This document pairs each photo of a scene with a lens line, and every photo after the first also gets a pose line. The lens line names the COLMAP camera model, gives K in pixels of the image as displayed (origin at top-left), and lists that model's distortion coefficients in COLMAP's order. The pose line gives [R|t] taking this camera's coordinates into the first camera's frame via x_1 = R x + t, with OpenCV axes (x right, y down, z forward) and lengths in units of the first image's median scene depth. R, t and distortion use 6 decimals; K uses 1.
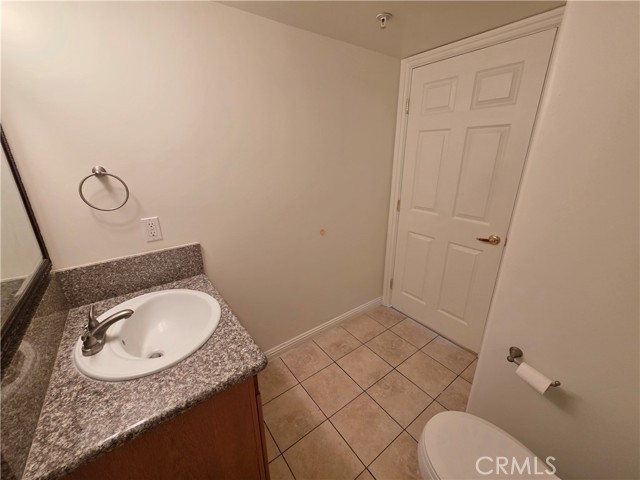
lens RADIAL K [[253.7, 0, 317.7], [0, 253.7, 239.5], [0, 0, 1]] dist [0.000565, 0.000350]
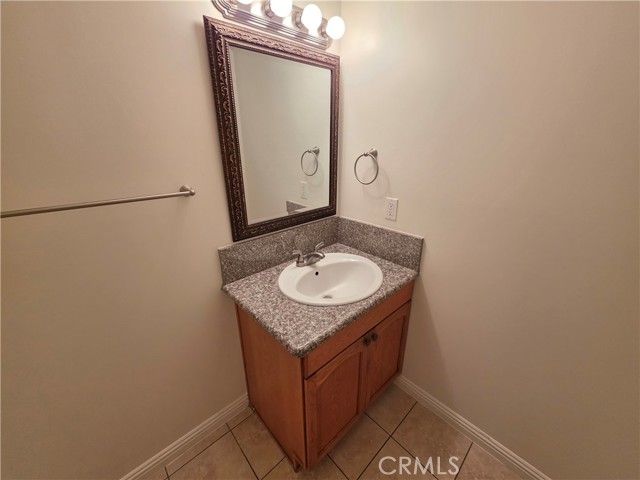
lens RADIAL K [[253.7, 0, 319.5], [0, 253.7, 239.9], [0, 0, 1]] dist [0.000565, 0.000350]
pose [[0.120611, 0.364858, -0.923218, 0.370888], [-0.327850, 0.892465, 0.309873, -0.159667], [0.936999, 0.265303, 0.227260, 0.501577]]
